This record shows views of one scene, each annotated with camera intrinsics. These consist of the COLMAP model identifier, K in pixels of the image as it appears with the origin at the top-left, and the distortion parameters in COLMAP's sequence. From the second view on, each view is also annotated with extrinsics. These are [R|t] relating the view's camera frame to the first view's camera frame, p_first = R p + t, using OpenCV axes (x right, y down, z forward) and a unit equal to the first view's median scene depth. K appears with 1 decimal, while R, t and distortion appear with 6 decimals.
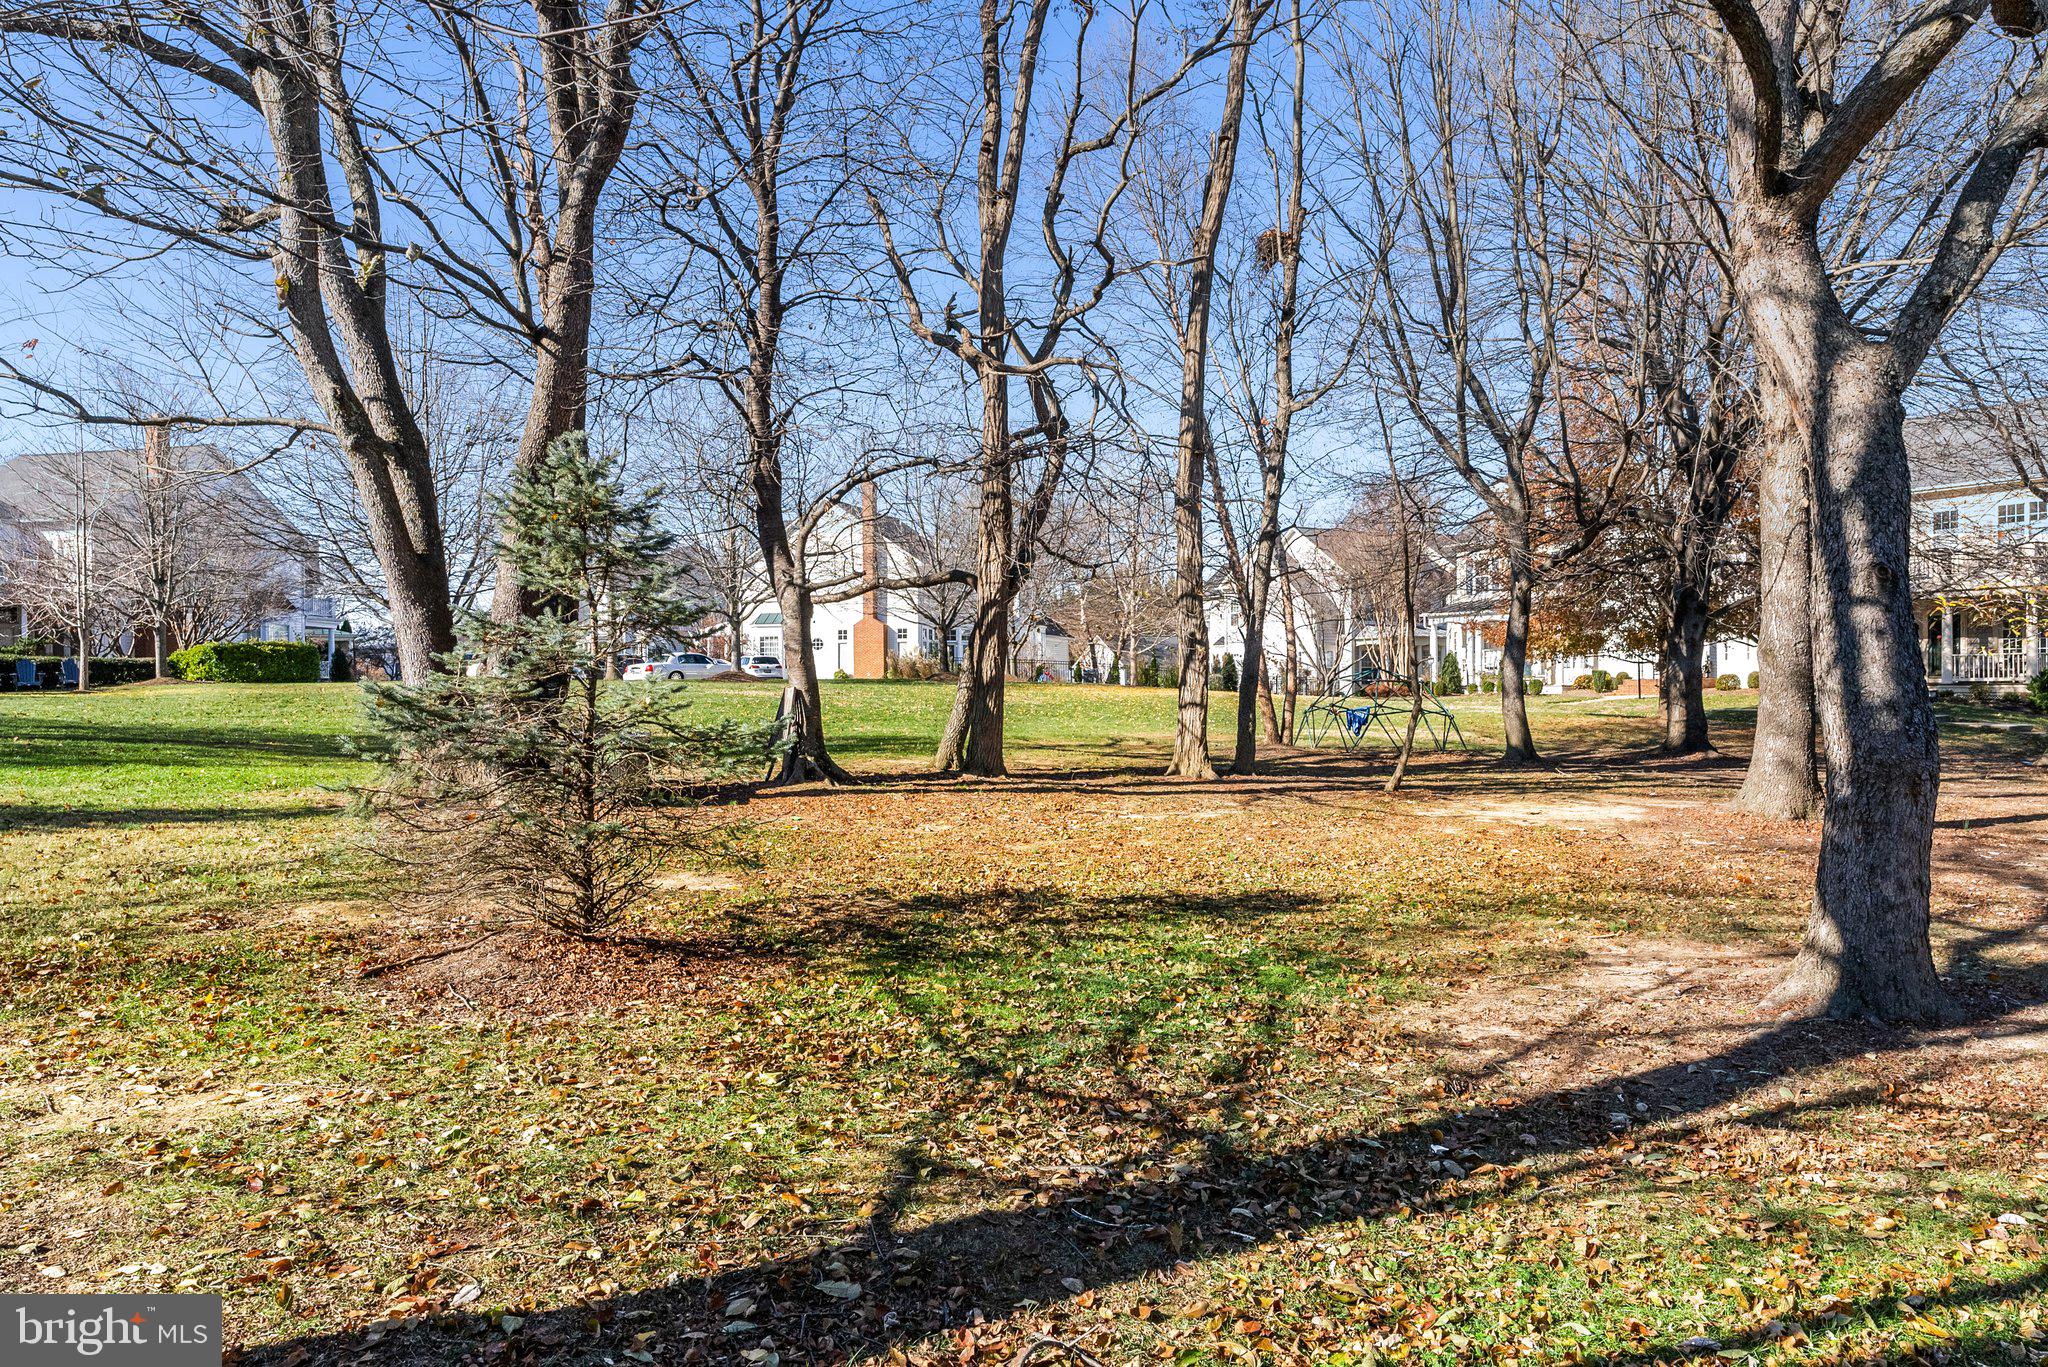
lens RADIAL K [[1340.6, 0, 1023.4], [0, 1340.6, 687.8], [0, 0, 1]] dist [0.005353, 0.000583]
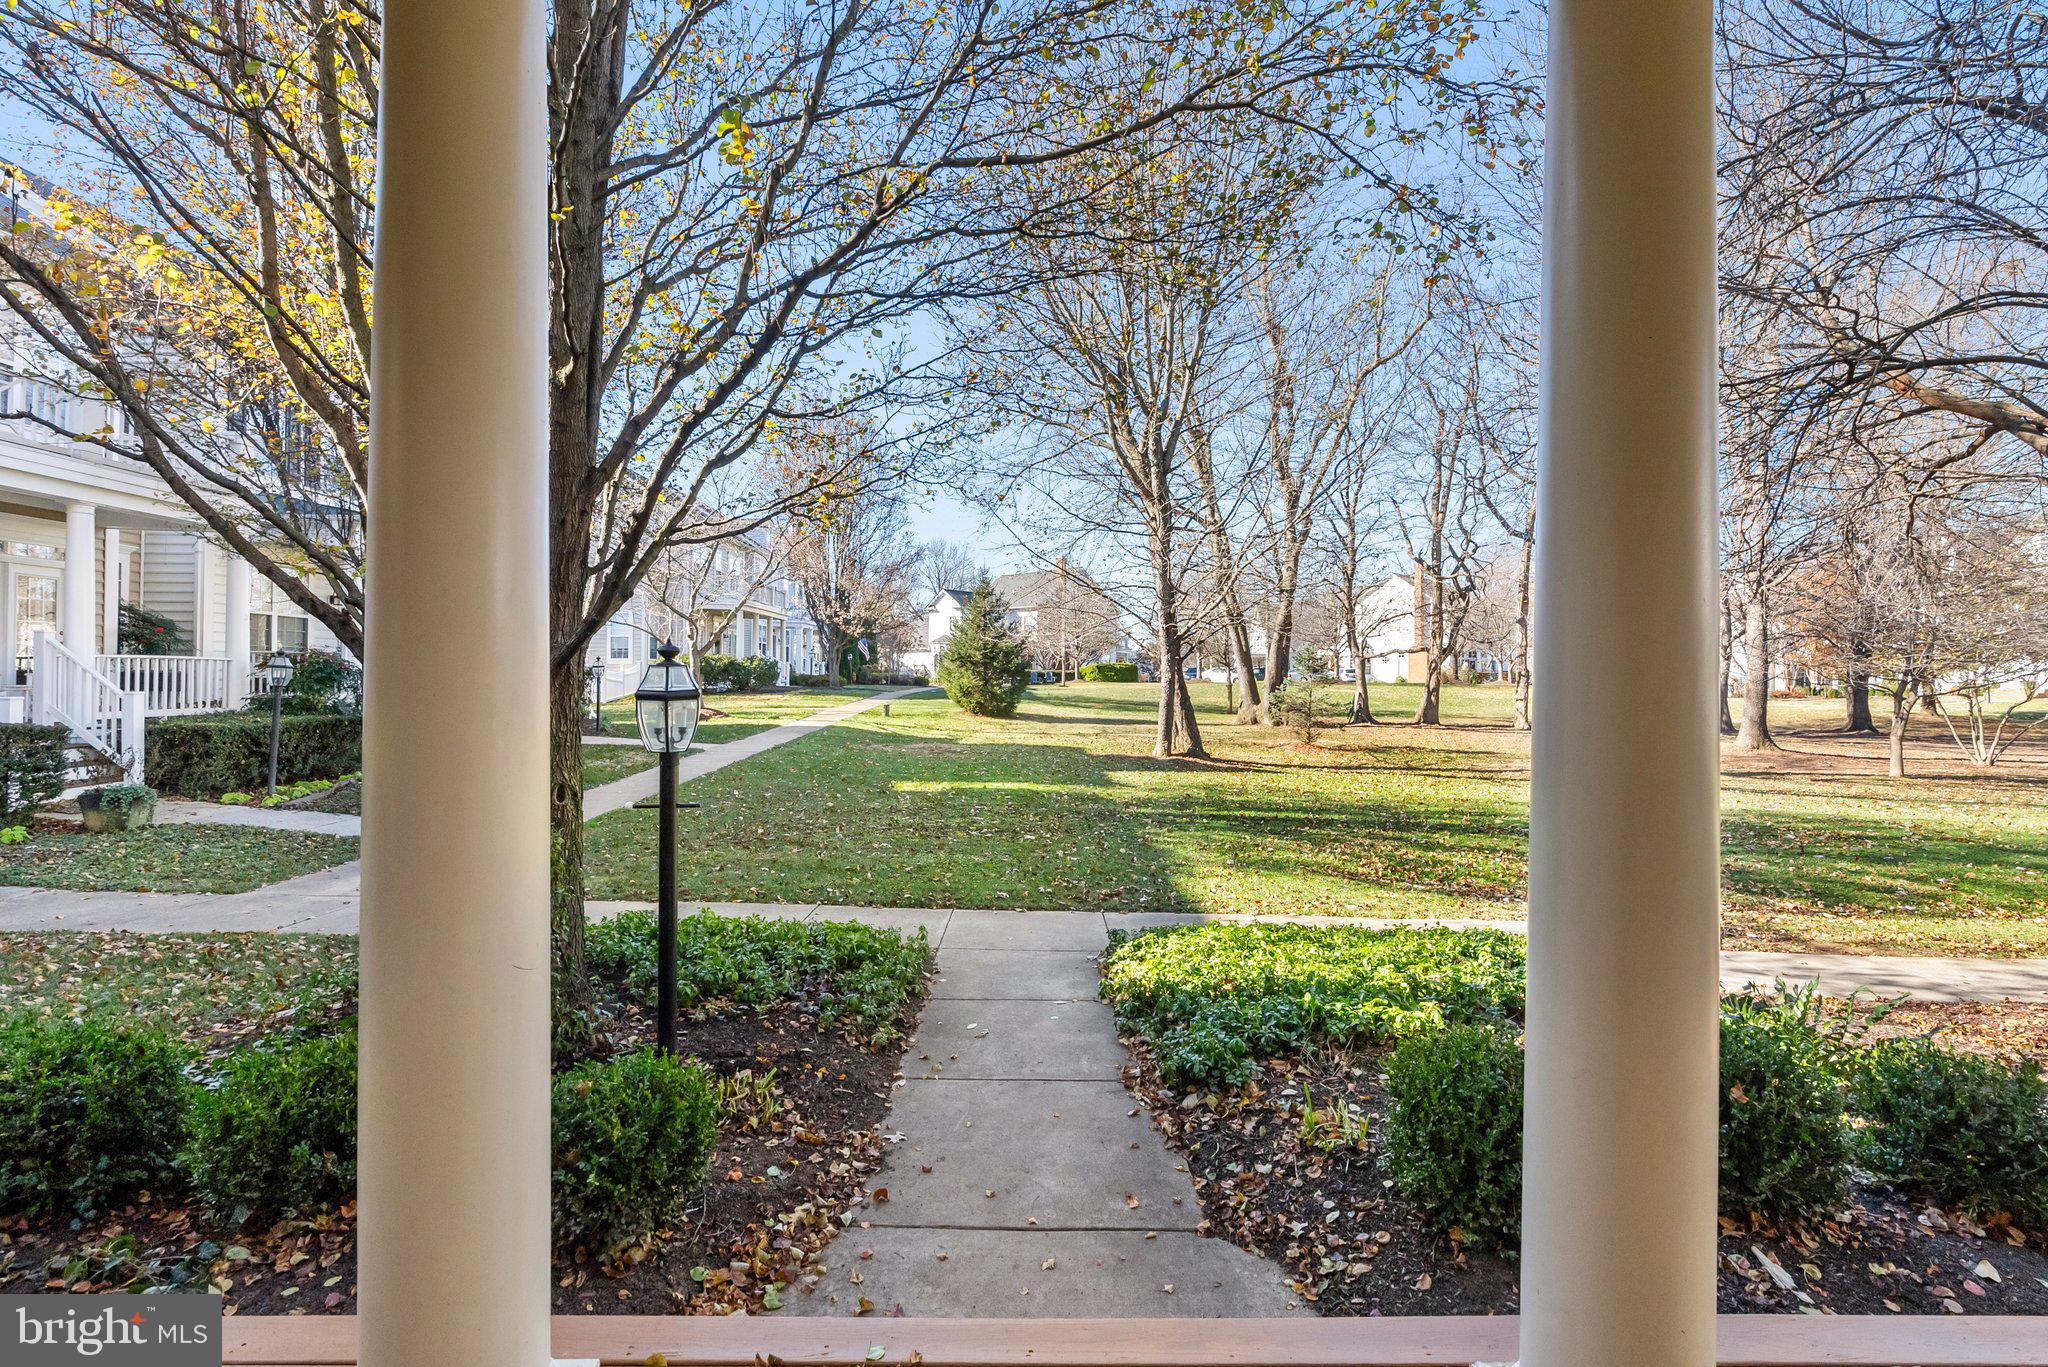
lens RADIAL K [[922.3, 0, 1045.3], [0, 922.3, 682.2], [0, 0, 1]] dist [-0.012468, 0.002337]
pose [[0.870700, 0.010586, -0.491701, 0.195901], [-0.010630, 0.999940, 0.002704, -0.016717], [0.491700, 0.002872, 0.870760, -0.963702]]
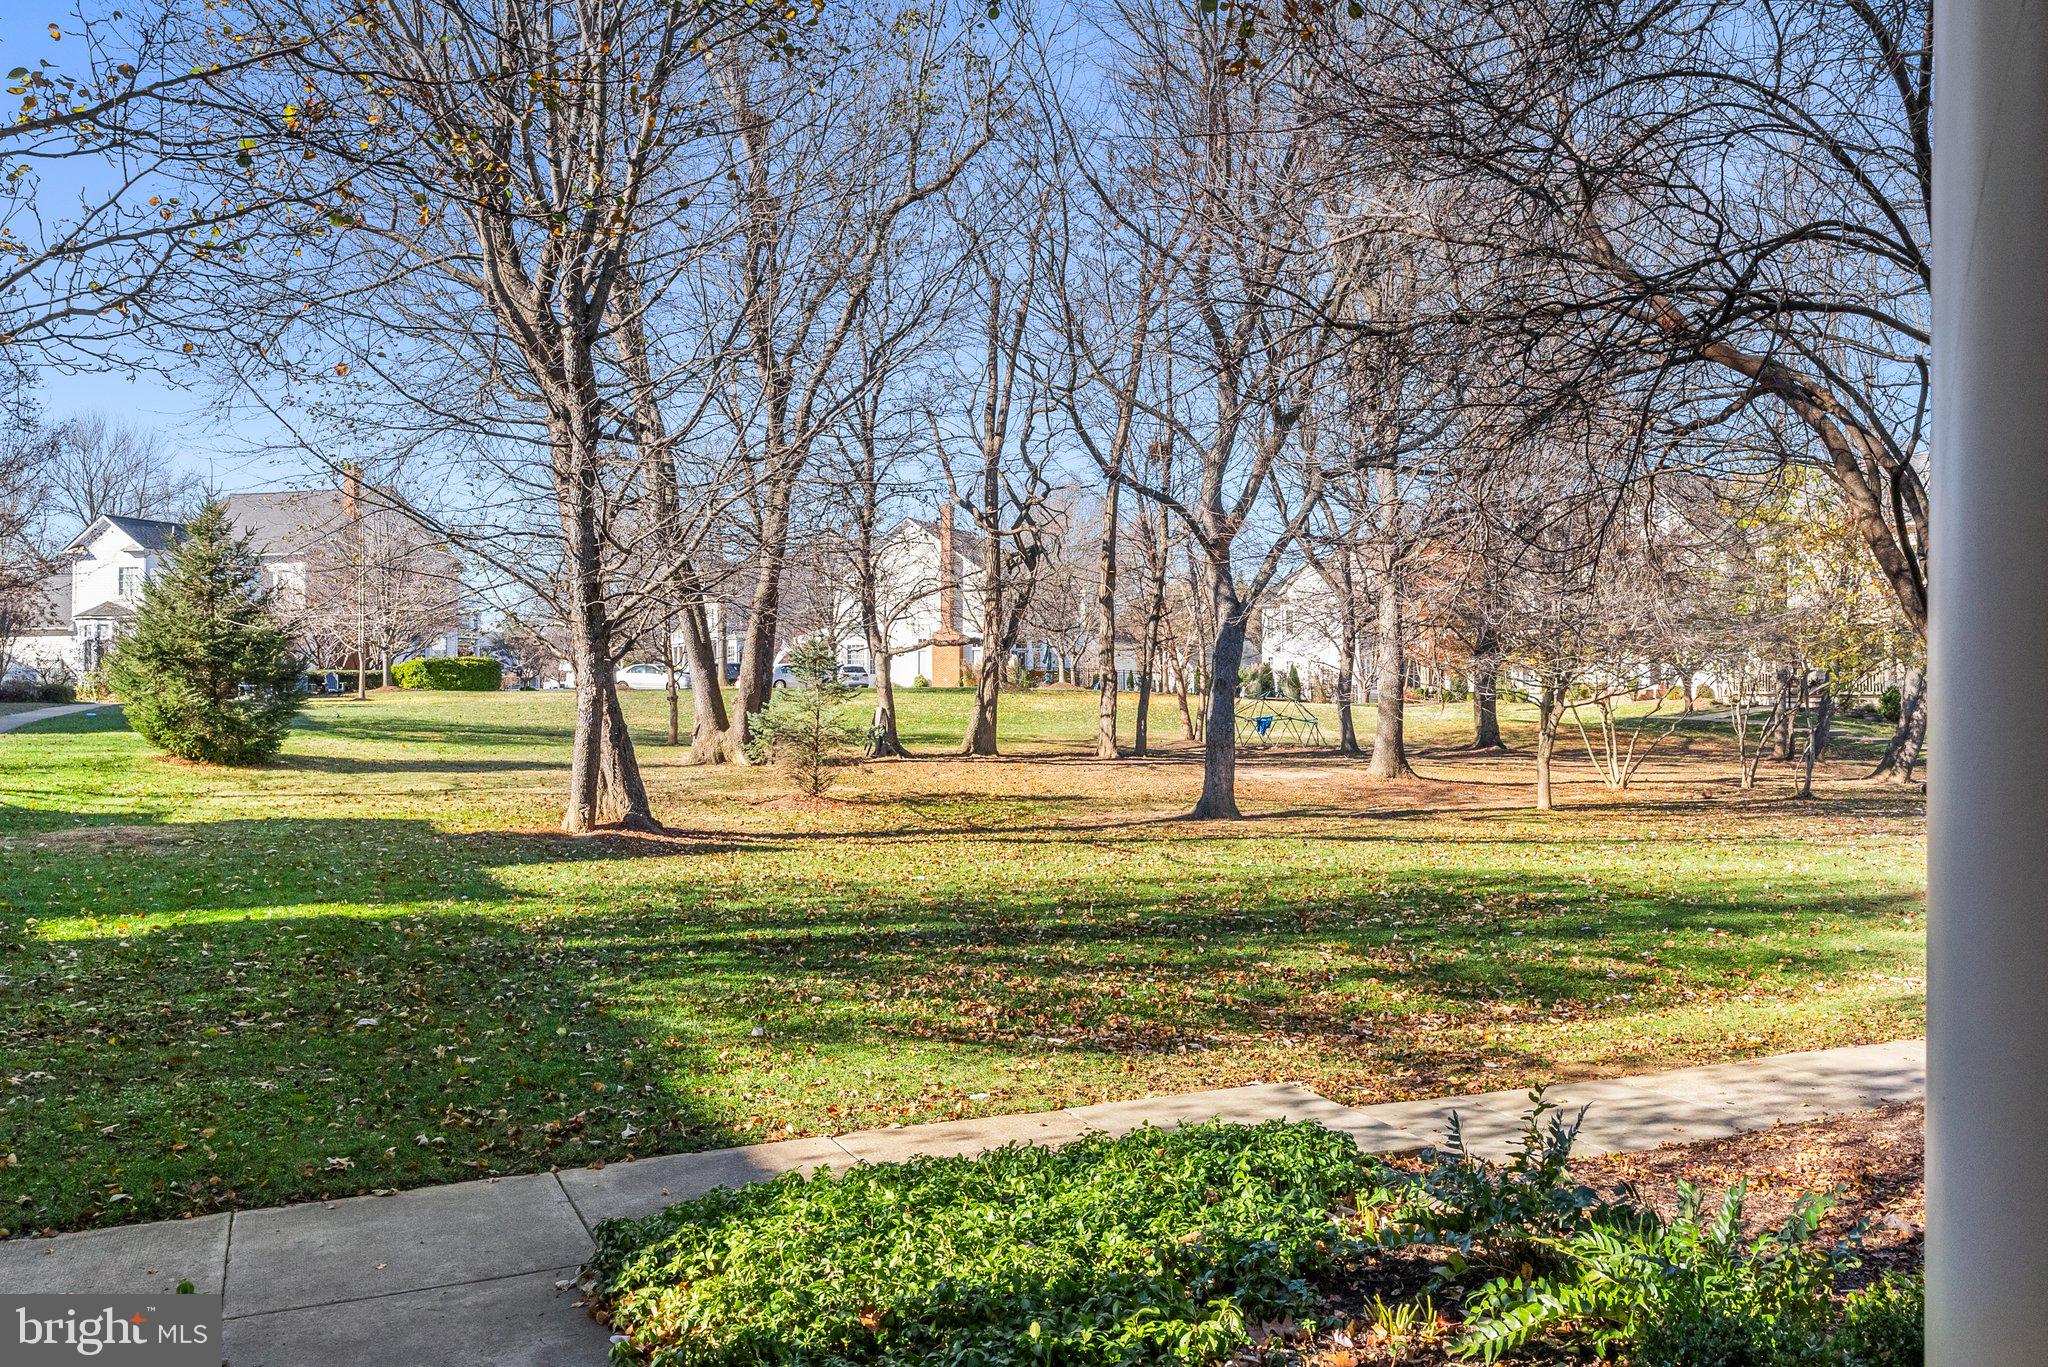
lens RADIAL K [[1491.6, 0, 1035.3], [0, 1491.6, 666.2], [0, 0, 1]] dist [0.001308, 0.005832]
pose [[0.998029, 0.002709, -0.062701, 0.153052], [-0.003504, 0.999915, -0.012567, -0.027561], [0.062661, 0.012762, 0.997953, -0.938159]]
